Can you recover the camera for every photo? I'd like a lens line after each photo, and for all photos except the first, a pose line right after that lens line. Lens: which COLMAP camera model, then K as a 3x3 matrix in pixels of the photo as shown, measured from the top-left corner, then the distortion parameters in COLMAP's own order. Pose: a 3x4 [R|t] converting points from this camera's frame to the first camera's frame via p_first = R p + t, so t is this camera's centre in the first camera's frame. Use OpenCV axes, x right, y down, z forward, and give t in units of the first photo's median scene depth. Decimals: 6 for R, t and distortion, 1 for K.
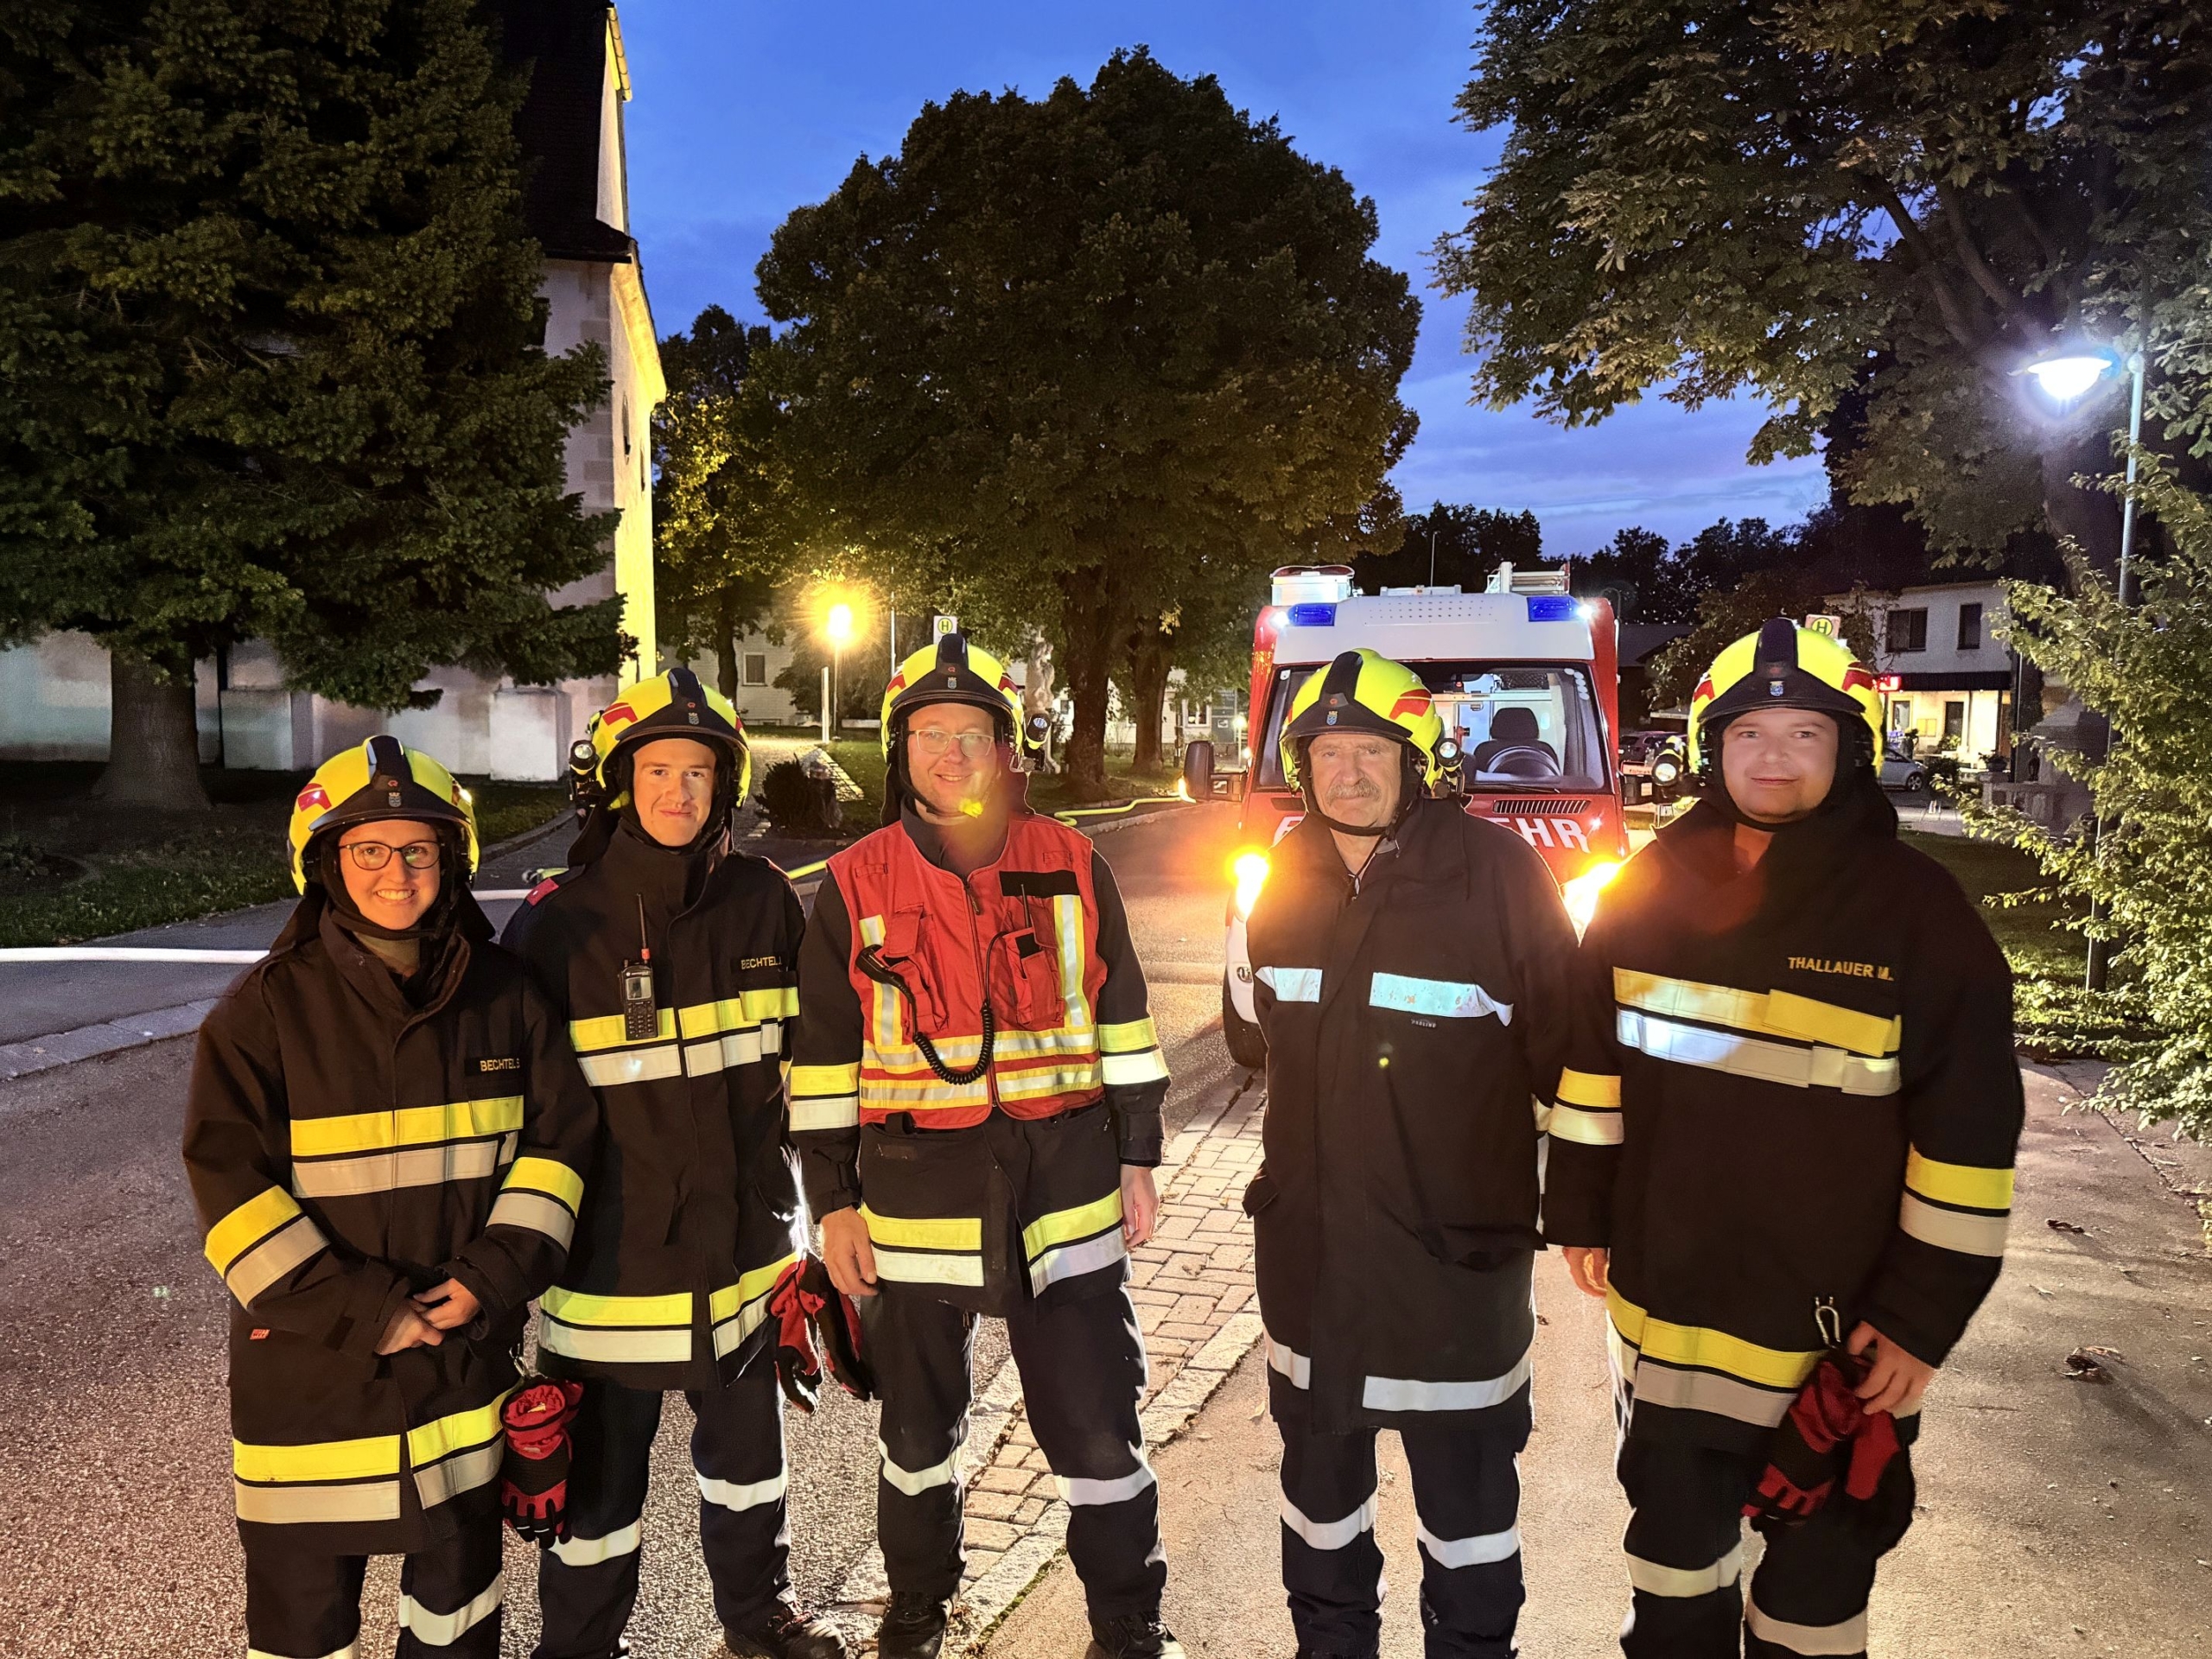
lens RADIAL K [[1549.0, 0, 1106.0], [0, 1549.0, 829.5], [0, 0, 1]] dist [-0.001638, -0.017370]
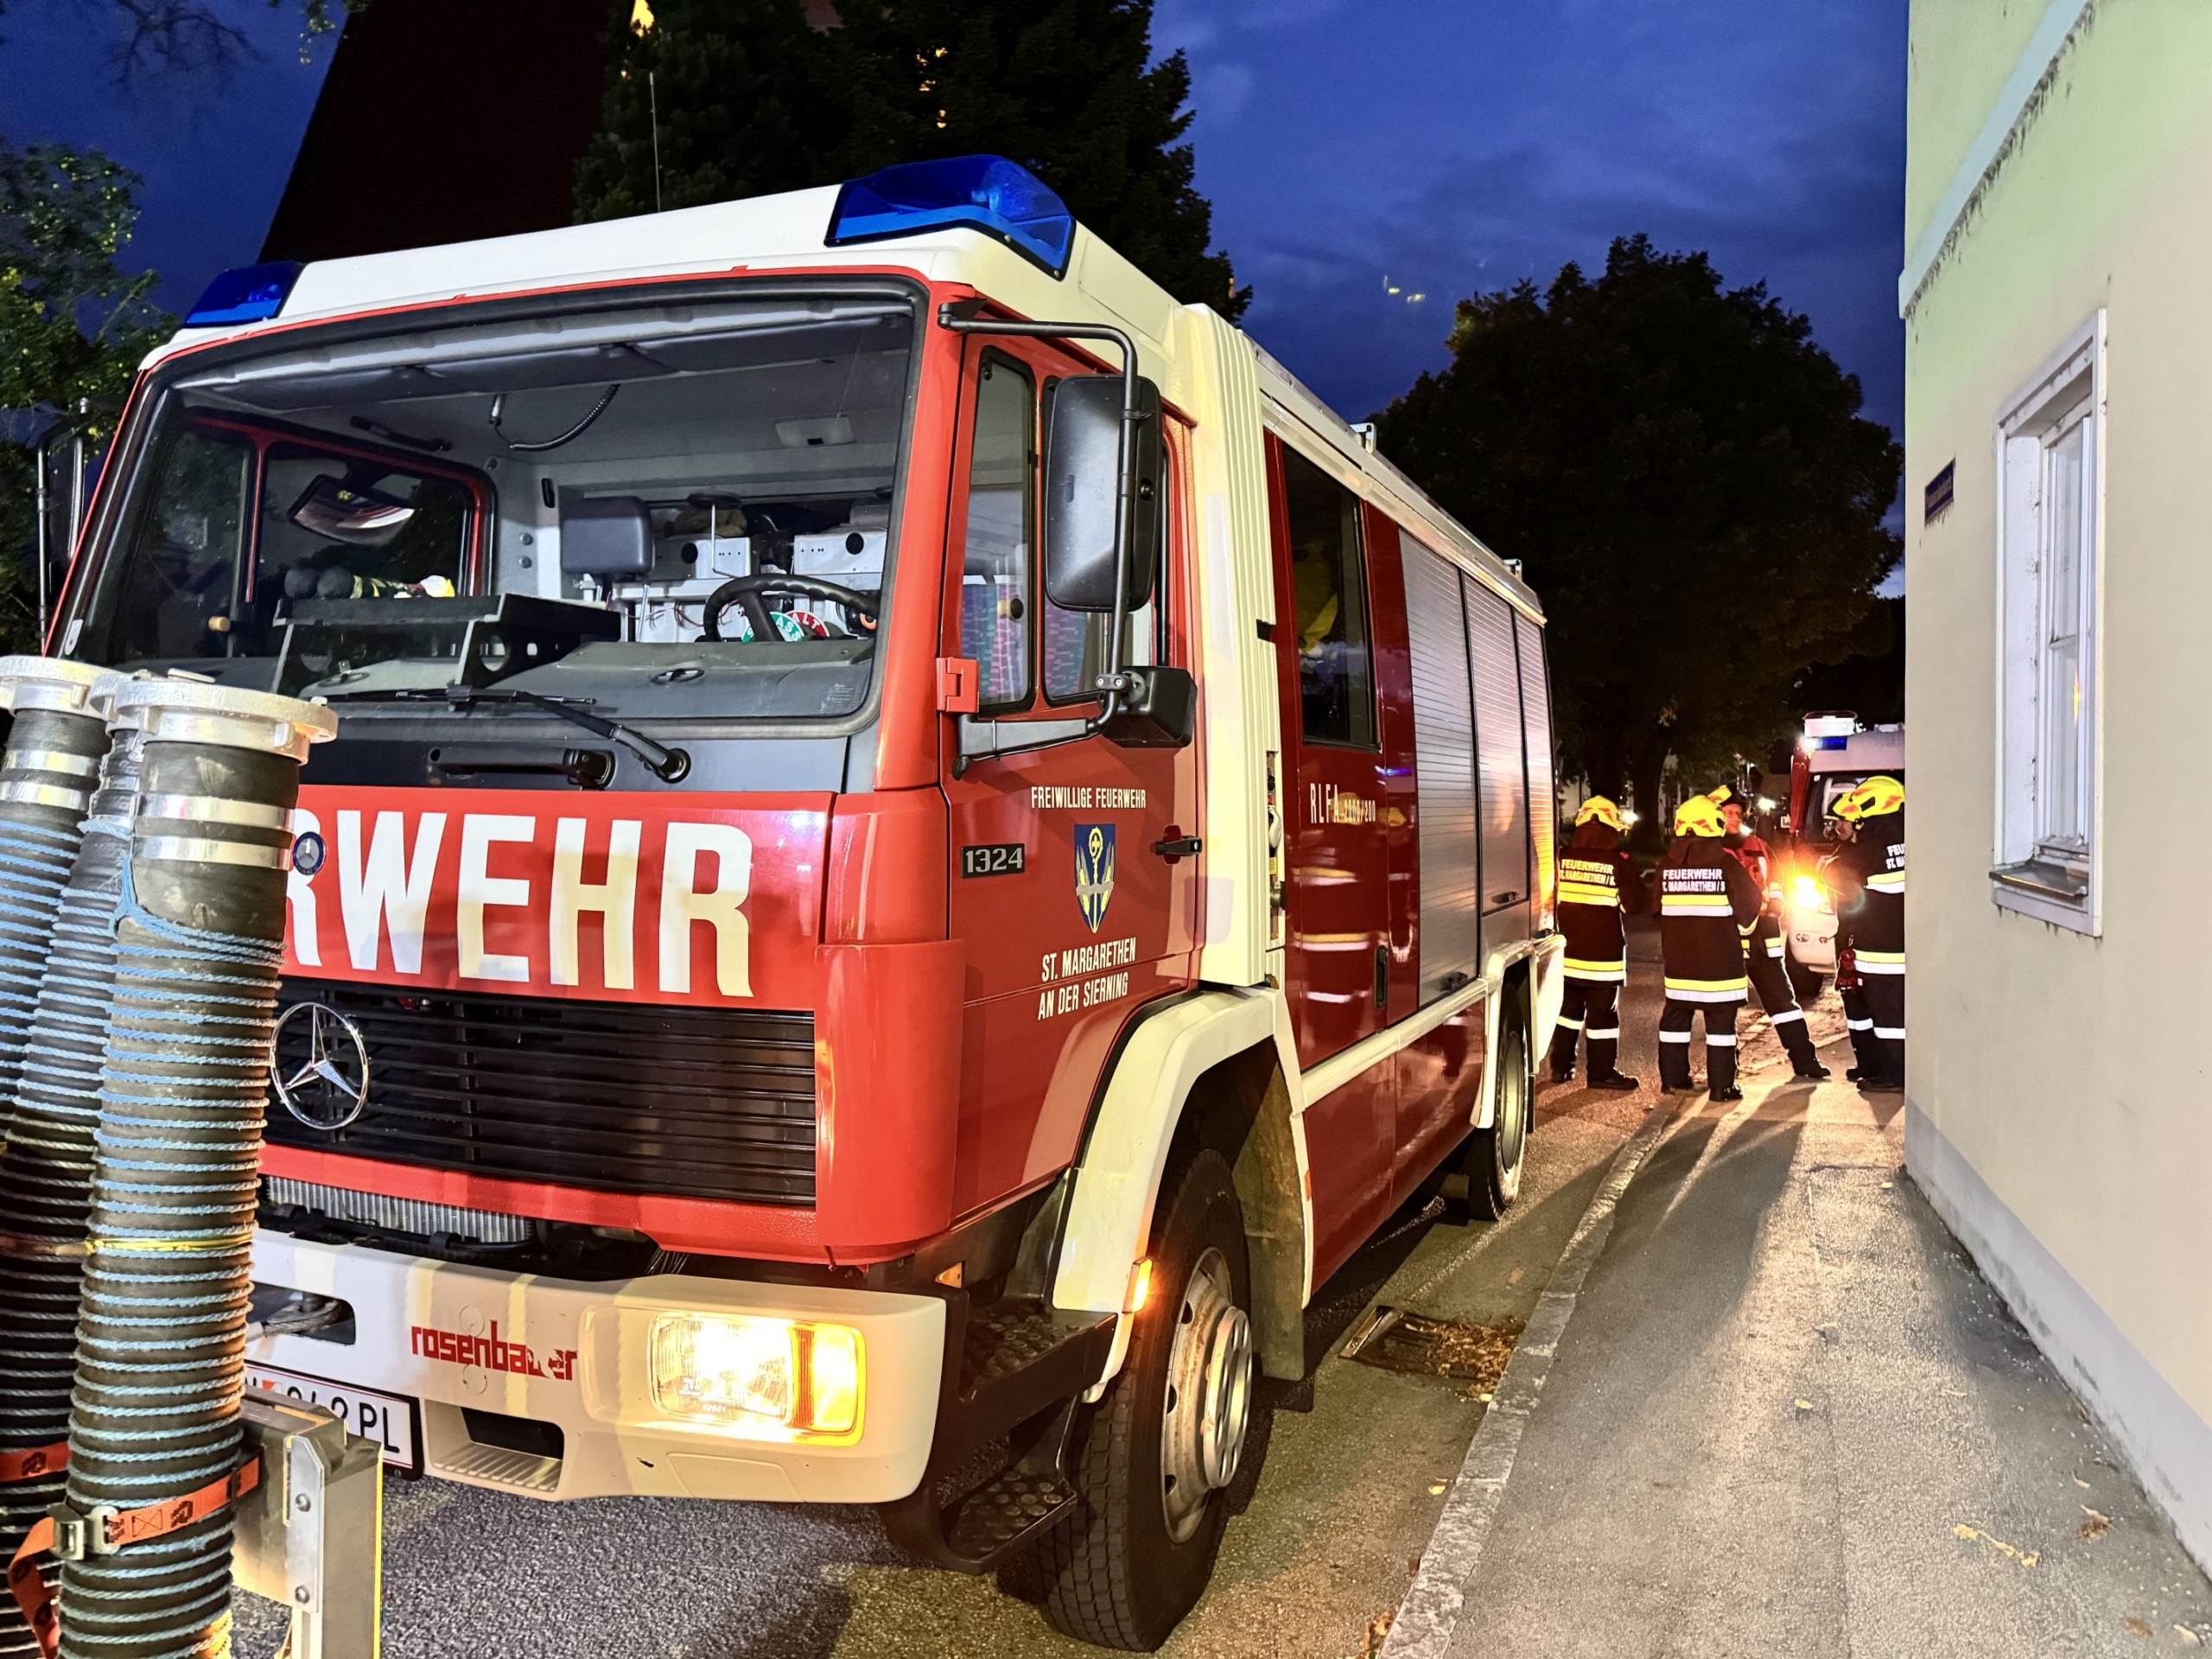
lens RADIAL K [[1587.5, 0, 1106.0], [0, 1587.5, 829.5], [0, 0, 1]] dist [0.067646, -0.111954]
pose [[0.963853, -0.014177, -0.266057, -0.067216], [-0.000330, 0.998519, -0.054403, 0.020550], [0.266434, 0.052524, 0.962421, -0.355257]]
